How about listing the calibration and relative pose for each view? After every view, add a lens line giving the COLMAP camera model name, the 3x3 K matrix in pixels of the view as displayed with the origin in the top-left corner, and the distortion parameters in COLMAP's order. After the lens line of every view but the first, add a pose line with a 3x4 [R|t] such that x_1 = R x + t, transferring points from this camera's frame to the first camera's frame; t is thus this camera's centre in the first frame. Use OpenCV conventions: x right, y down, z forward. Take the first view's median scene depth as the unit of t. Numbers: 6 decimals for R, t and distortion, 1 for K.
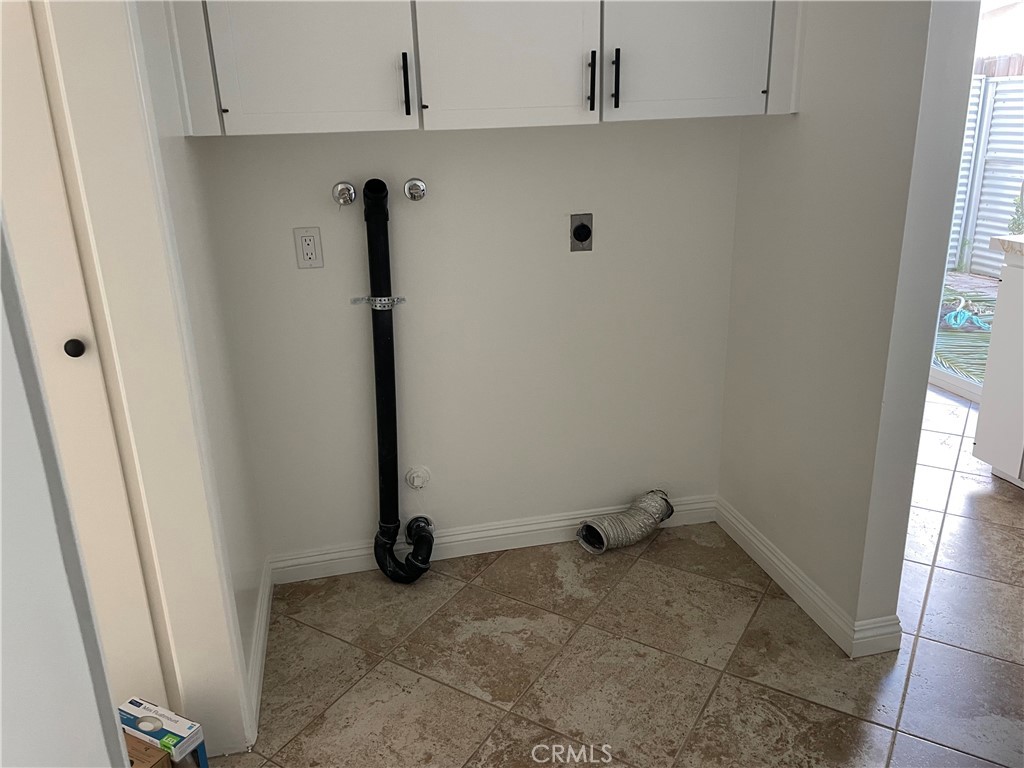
lens RADIAL K [[774.1, 0, 515.2], [0, 774.1, 381.0], [0, 0, 1]] dist [0.175622, -0.246472]
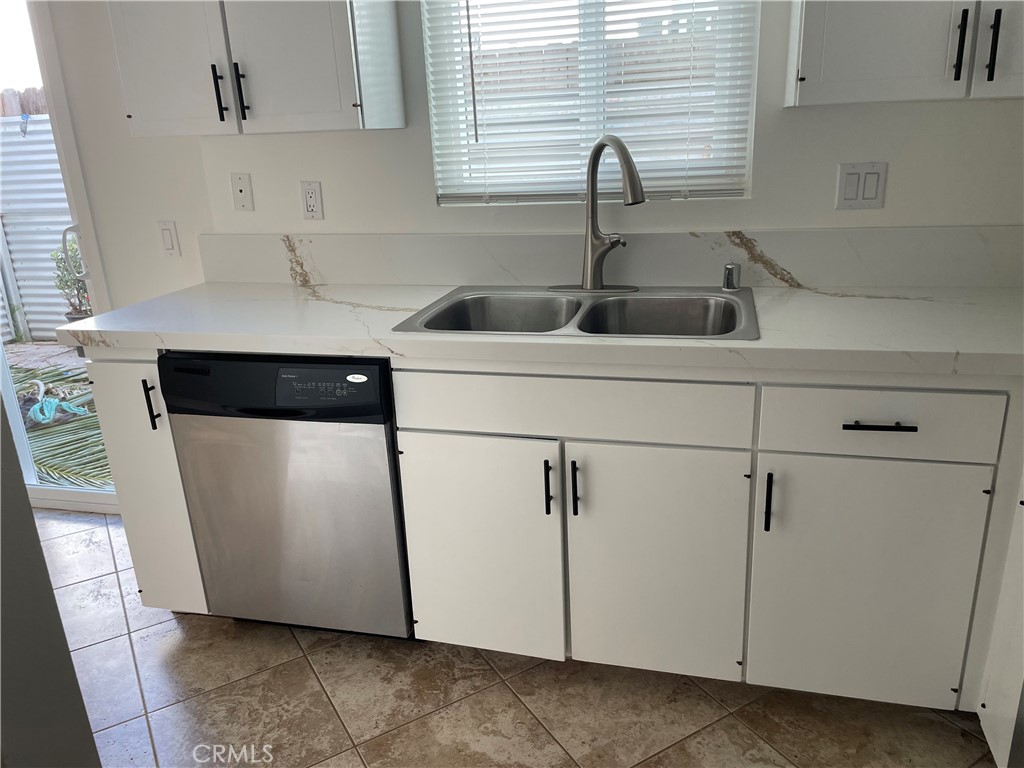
lens RADIAL K [[774.1, 0, 515.2], [0, 774.1, 381.0], [0, 0, 1]] dist [0.175622, -0.246472]
pose [[0.465300, -0.275561, 0.841167, 0.103010], [0.316143, 0.939364, 0.132851, -0.064032], [-0.826770, 0.204113, 0.524203, 0.172962]]
